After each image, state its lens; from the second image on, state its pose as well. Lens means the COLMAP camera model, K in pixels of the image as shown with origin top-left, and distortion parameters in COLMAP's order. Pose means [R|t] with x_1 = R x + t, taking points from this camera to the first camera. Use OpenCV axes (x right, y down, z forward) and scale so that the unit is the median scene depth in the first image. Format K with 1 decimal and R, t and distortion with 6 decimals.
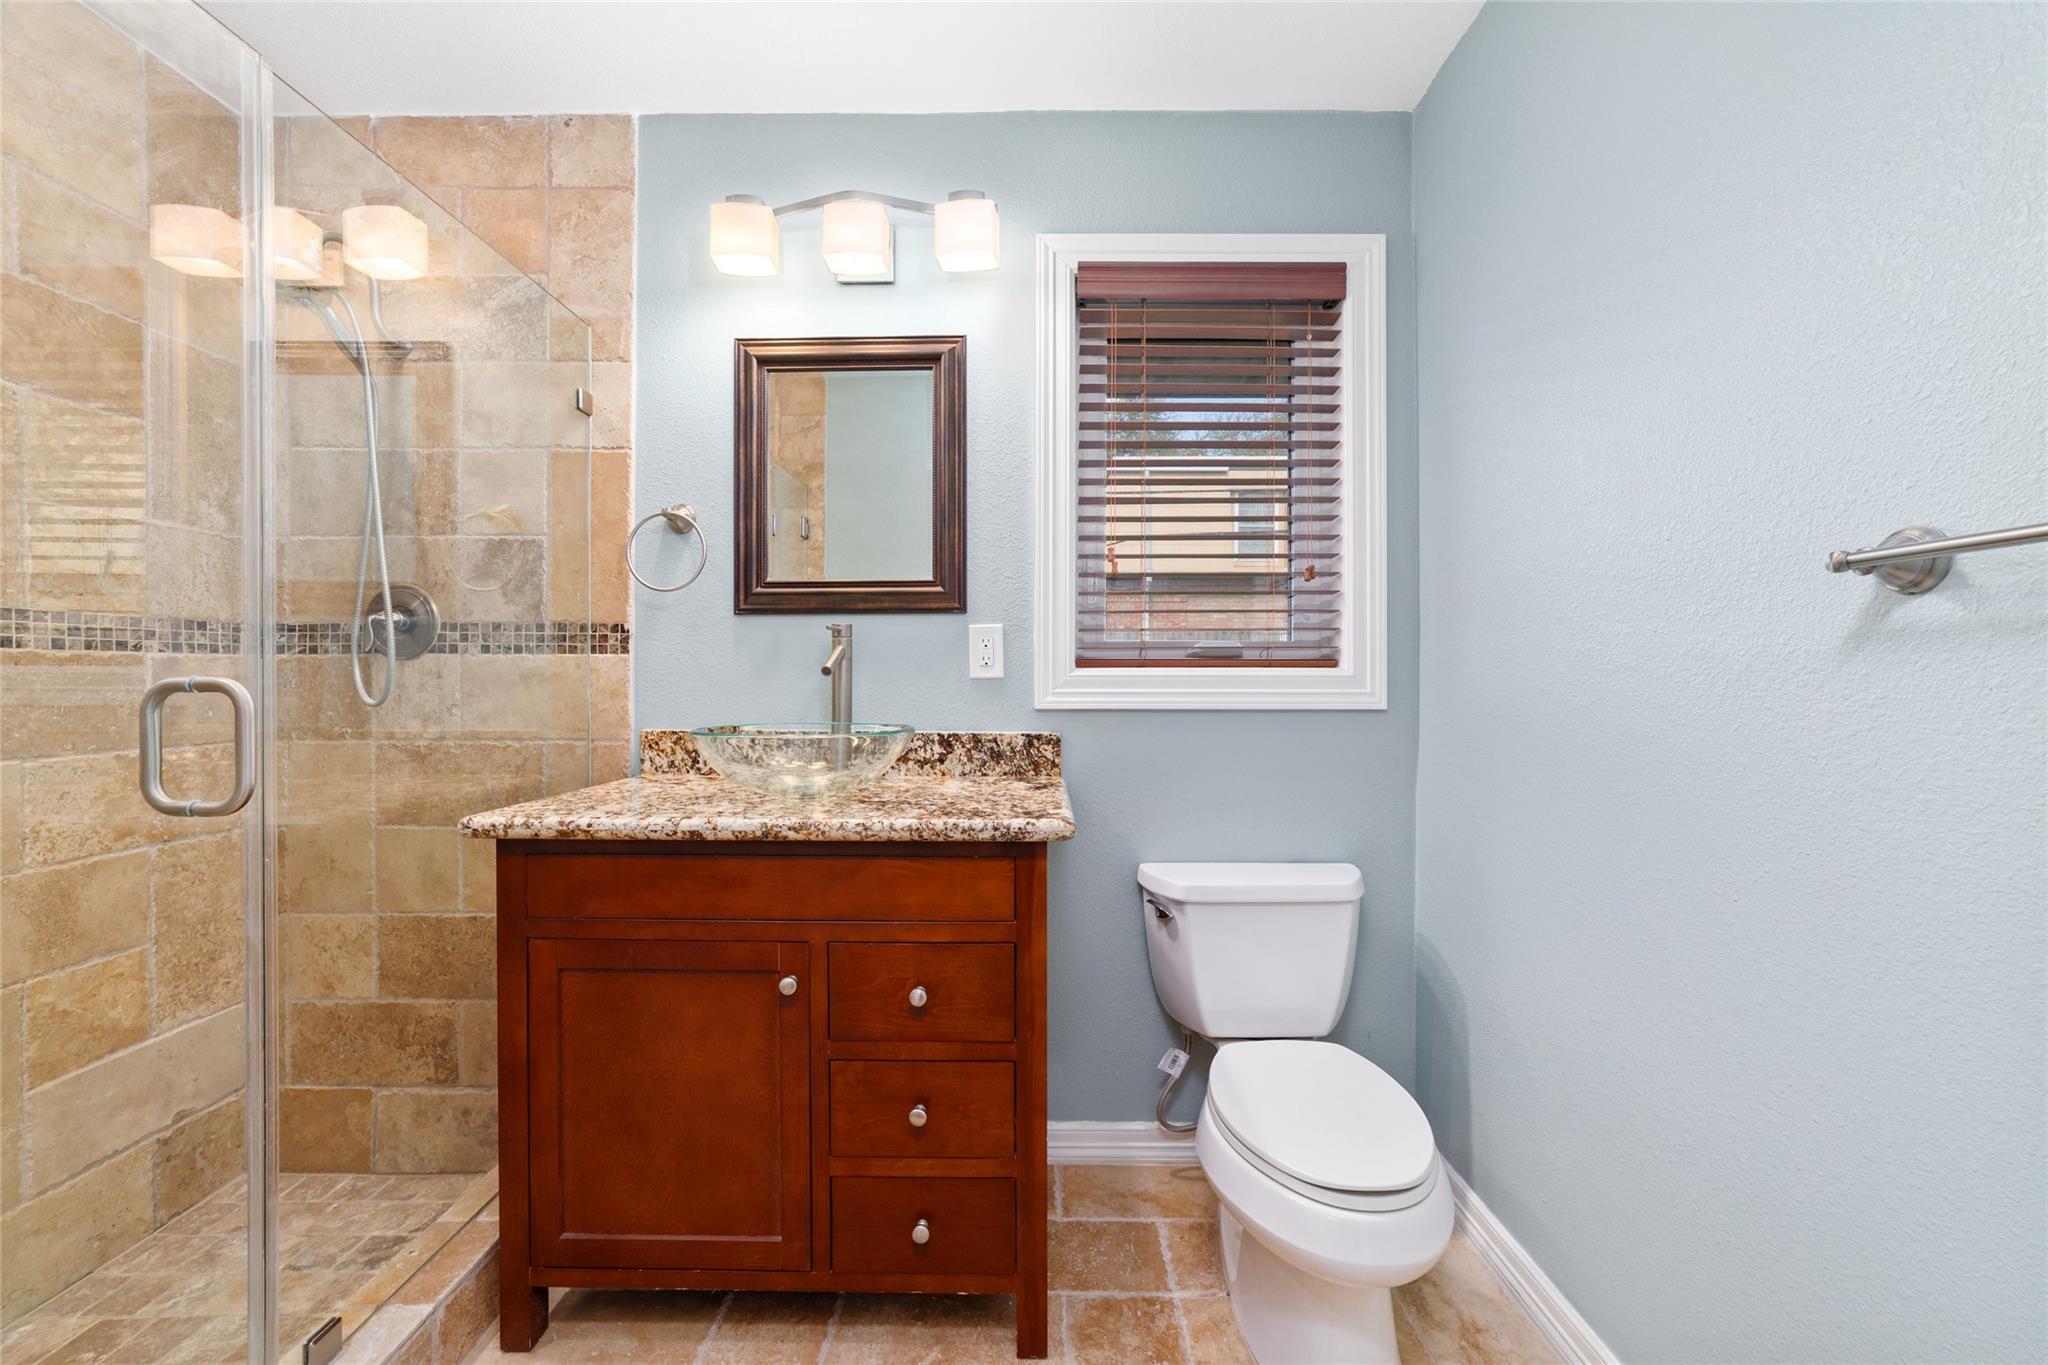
lens RADIAL K [[783.6, 0, 1032.9], [0, 783.6, 684.8], [0, 0, 1]] dist [-0.015954, 0.003974]
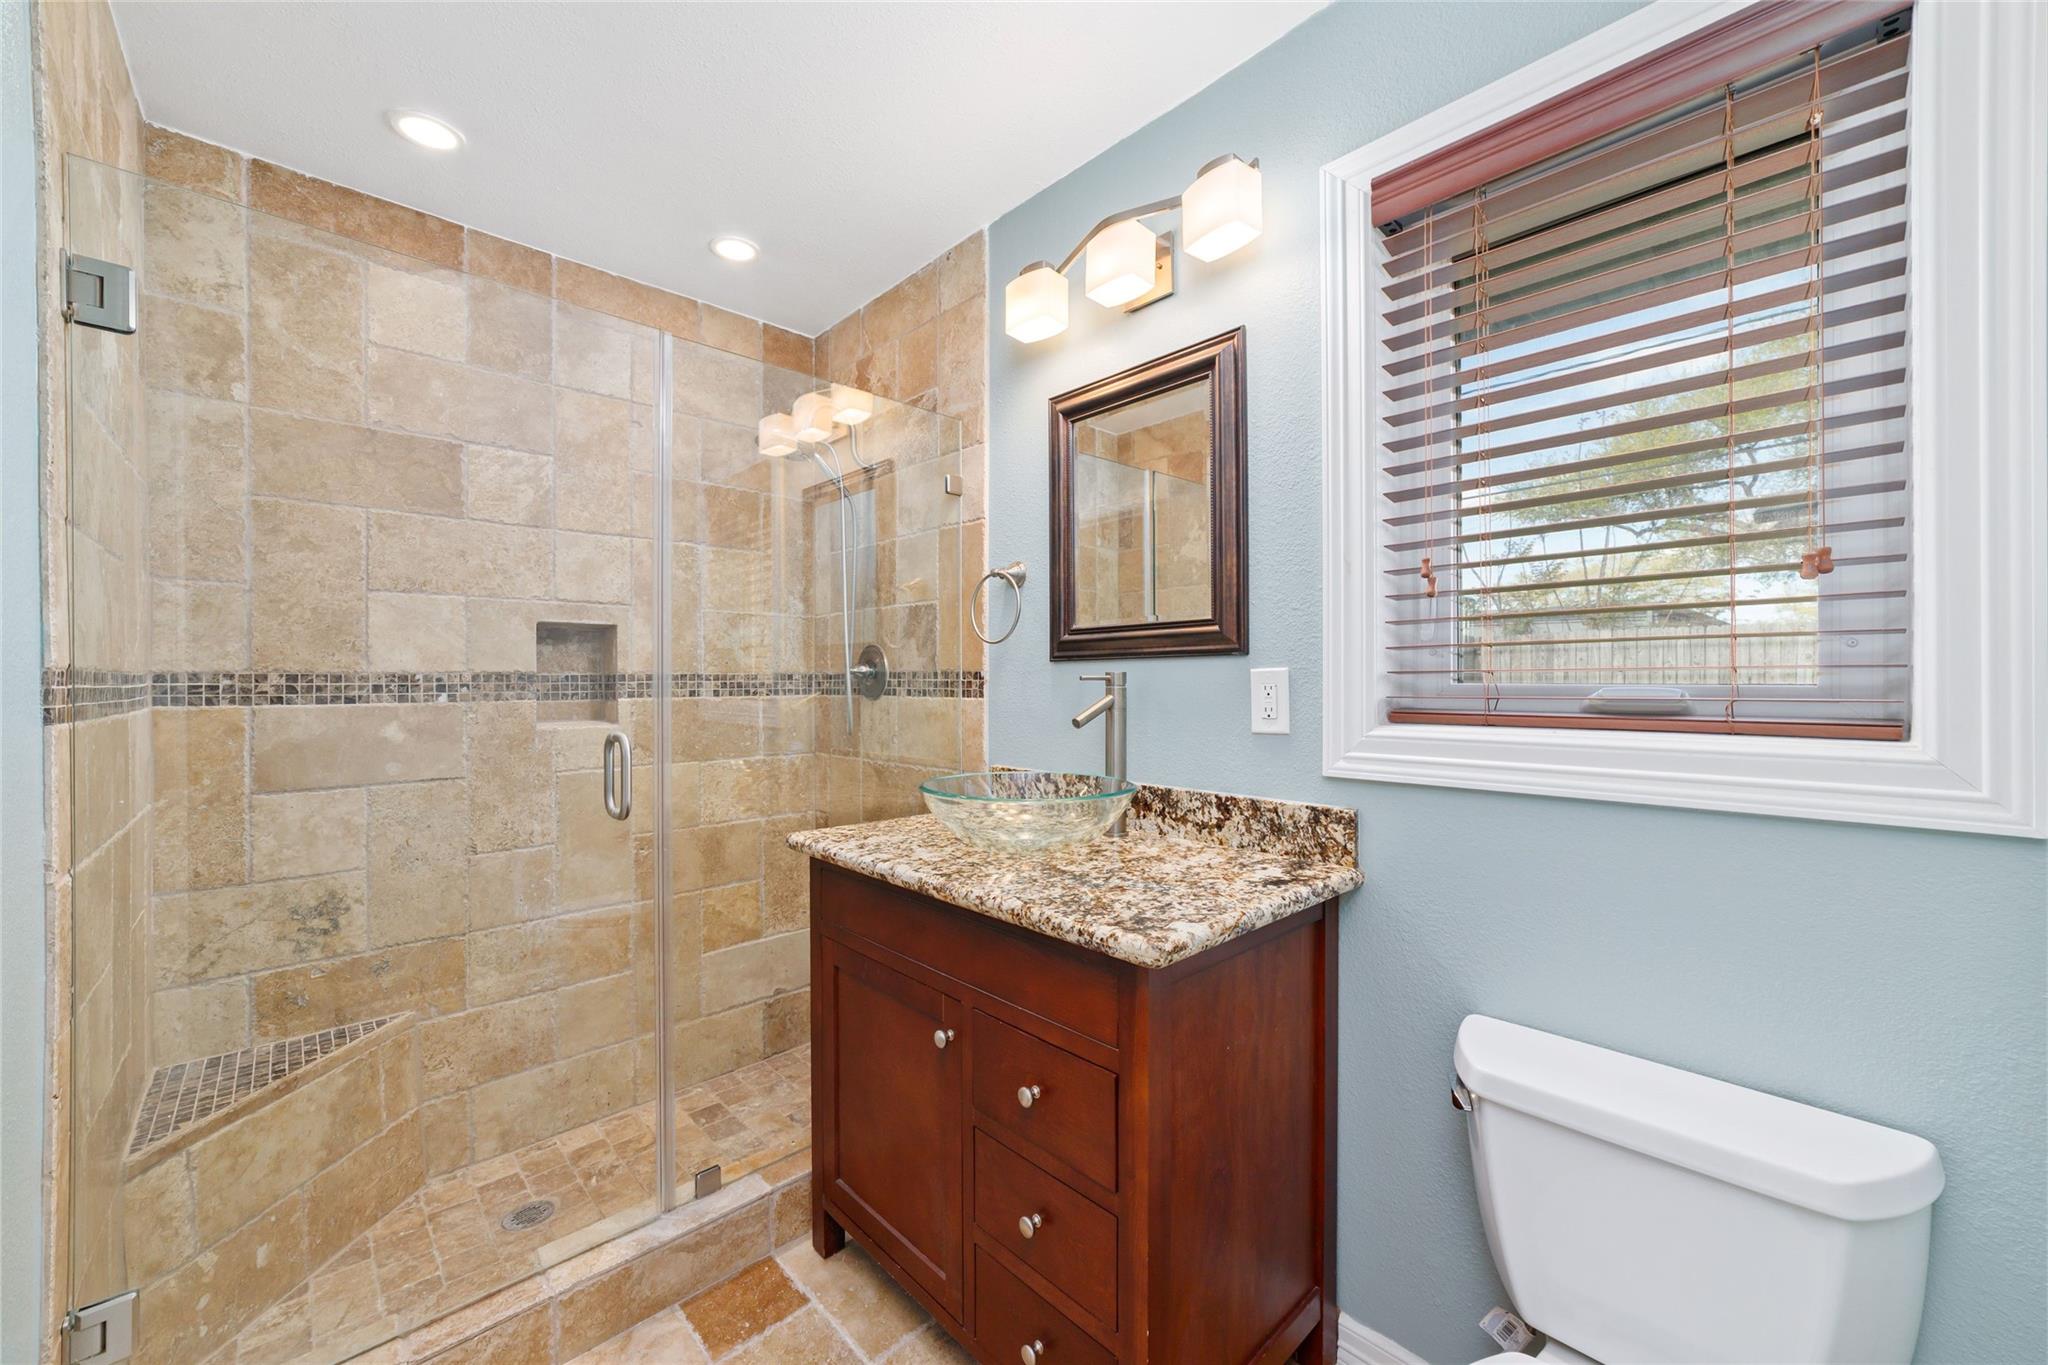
lens RADIAL K [[783.6, 0, 1026.0], [0, 783.6, 680.9], [0, 0, 1]] dist [-0.015954, 0.003974]
pose [[0.690910, -0.002454, -0.722937, 0.360433], [-0.001965, 0.999984, -0.005272, -0.058861], [0.722938, 0.005063, 0.690894, 0.250963]]
